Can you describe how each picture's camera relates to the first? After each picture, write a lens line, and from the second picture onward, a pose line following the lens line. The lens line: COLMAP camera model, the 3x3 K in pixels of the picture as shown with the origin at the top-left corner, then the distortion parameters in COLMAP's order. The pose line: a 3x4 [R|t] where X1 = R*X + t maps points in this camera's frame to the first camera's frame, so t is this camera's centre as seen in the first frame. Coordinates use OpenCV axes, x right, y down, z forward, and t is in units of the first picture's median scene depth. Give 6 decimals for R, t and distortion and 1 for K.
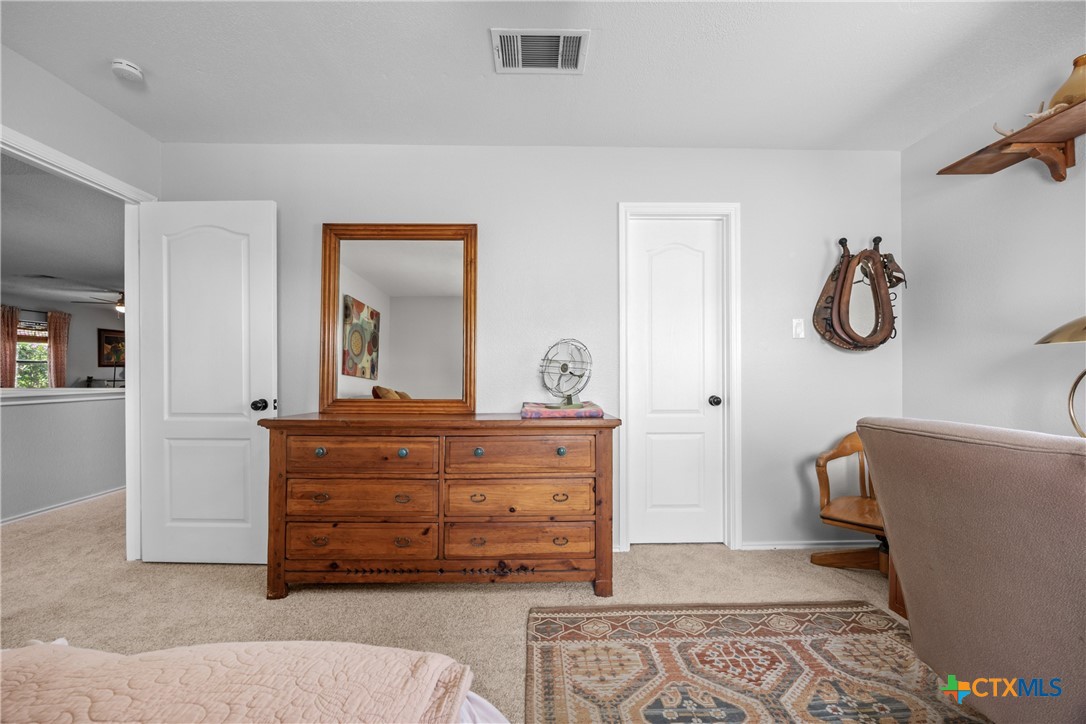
lens RADIAL K [[429.8, 0, 544.6], [0, 429.8, 367.0], [0, 0, 1]] dist [0.002873, 0.000178]
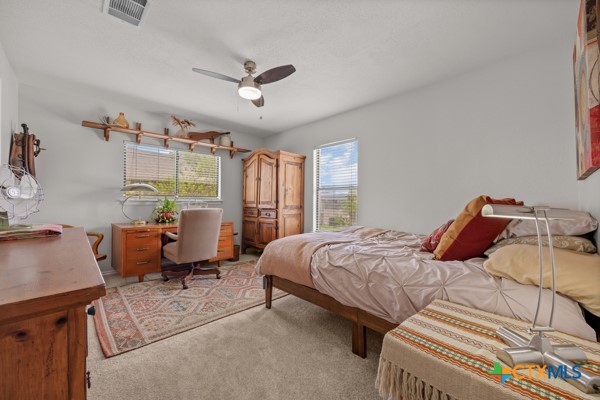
lens RADIAL K [[237.5, 0, 300.8], [0, 237.5, 199.9], [0, 0, 1]] dist [0.002873, 0.000178]
pose [[-0.679148, 0.001551, 0.734000, -1.265069], [-0.010823, 0.999868, -0.012127, 0.029440], [-0.733922, -0.016180, -0.679041, 1.254275]]
